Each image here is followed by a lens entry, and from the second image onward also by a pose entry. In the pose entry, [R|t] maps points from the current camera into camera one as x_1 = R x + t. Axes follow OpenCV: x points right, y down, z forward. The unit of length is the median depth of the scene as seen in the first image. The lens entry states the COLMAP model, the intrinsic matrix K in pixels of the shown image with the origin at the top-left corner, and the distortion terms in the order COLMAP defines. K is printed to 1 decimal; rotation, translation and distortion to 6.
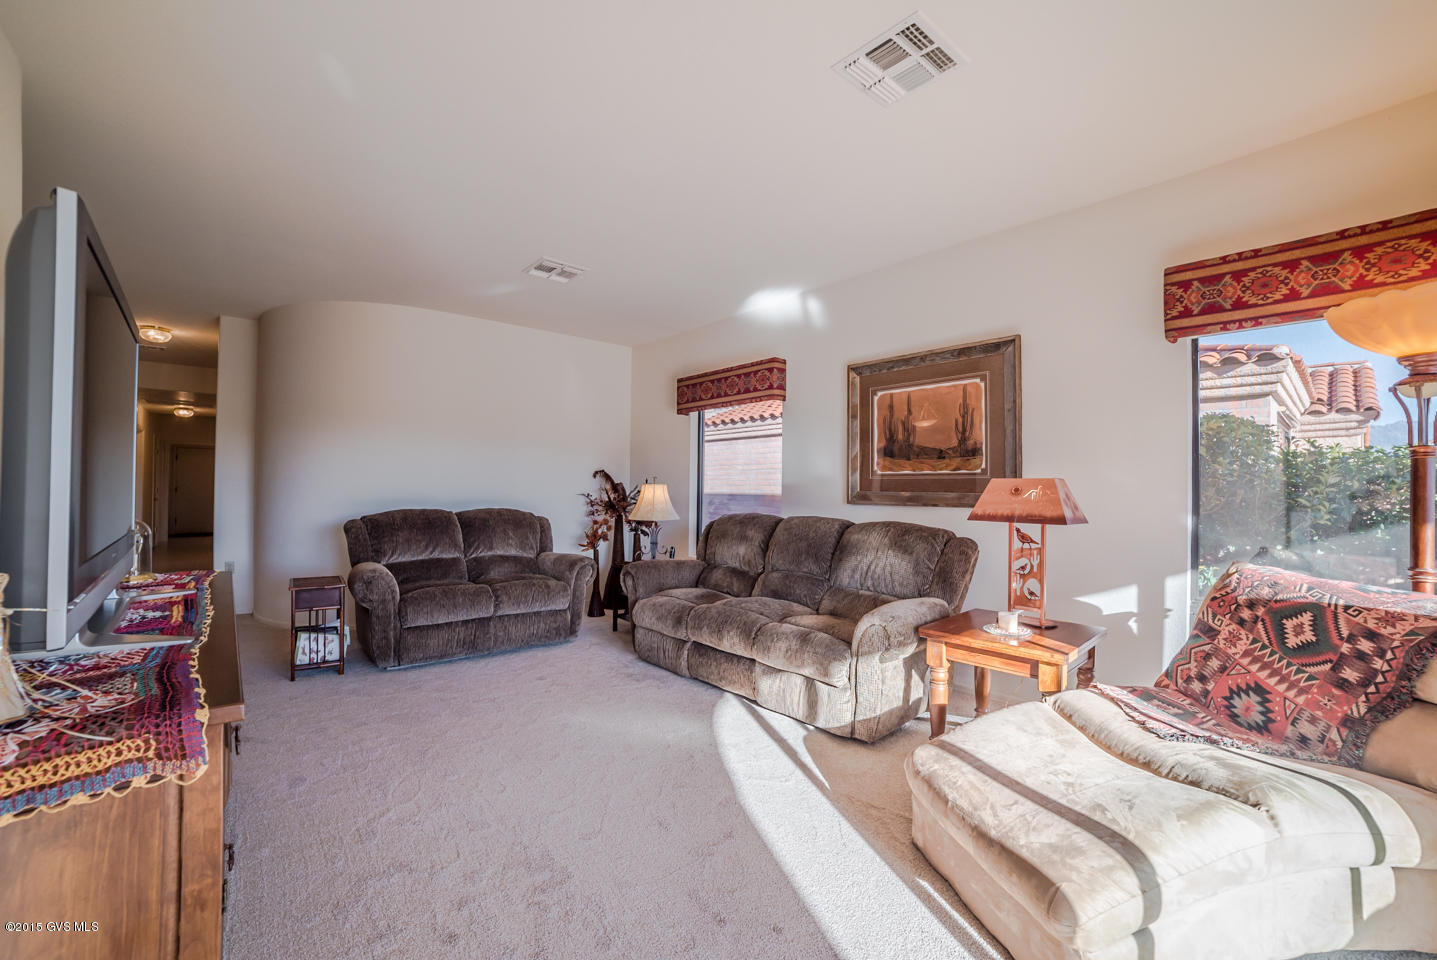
lens RADIAL K [[585.1, 0, 721.9], [0, 585.1, 480.6], [0, 0, 1]] dist [-0.031288, 0.001108]
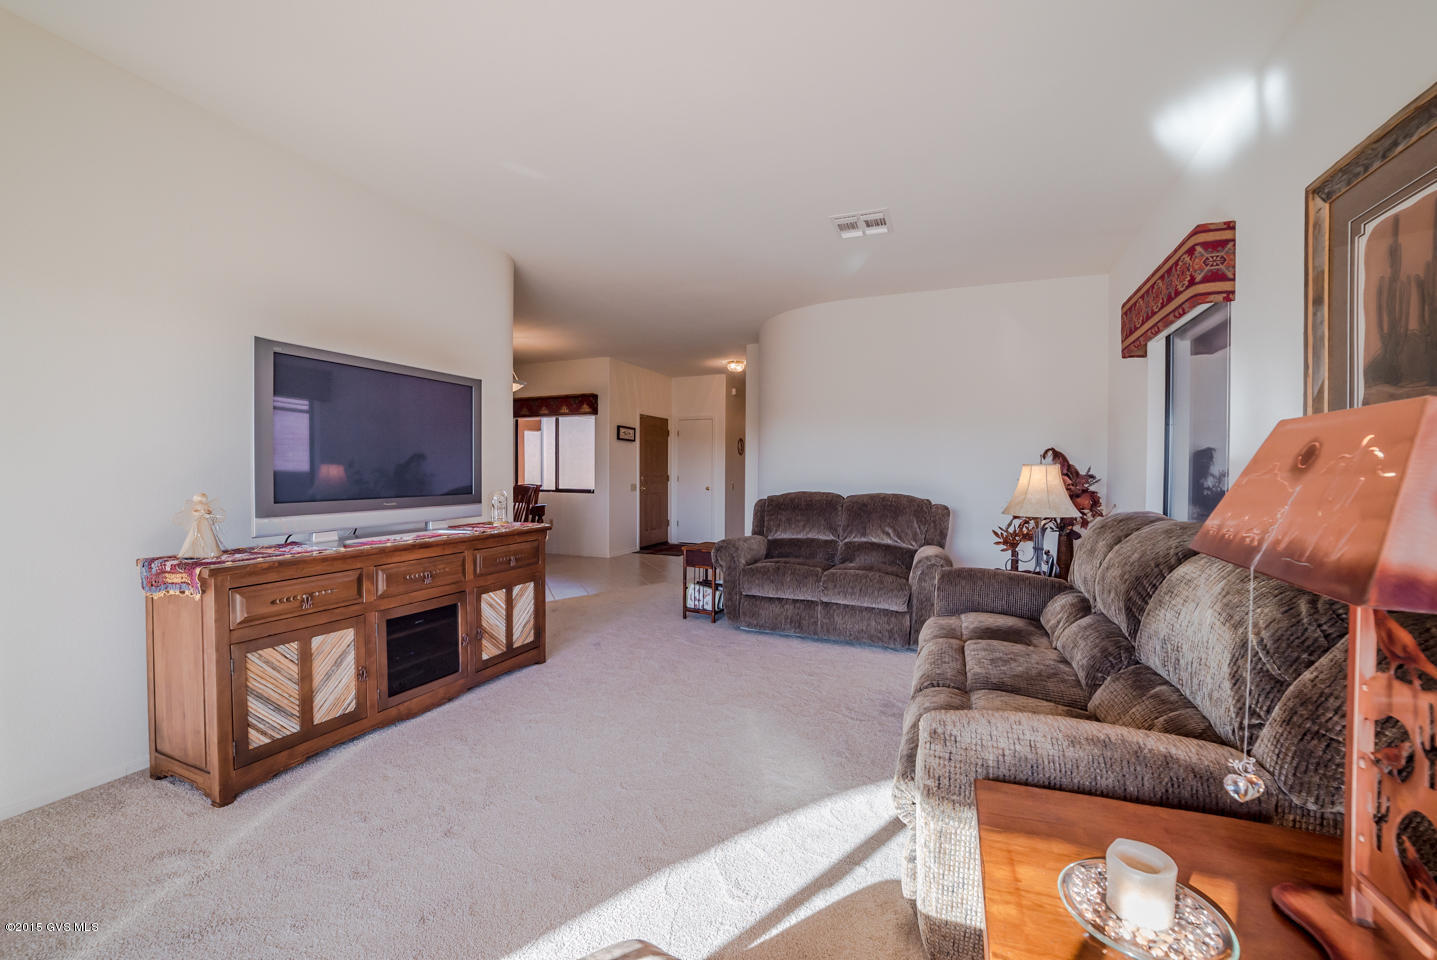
lens RADIAL K [[585.1, 0, 718.6], [0, 585.1, 481.2], [0, 0, 1]] dist [-0.031288, 0.001108]
pose [[0.435776, 0.005444, -0.900039, 0.420516], [0.008104, 0.999917, 0.009972, 0.019050], [0.900019, -0.011639, 0.435696, 0.421266]]
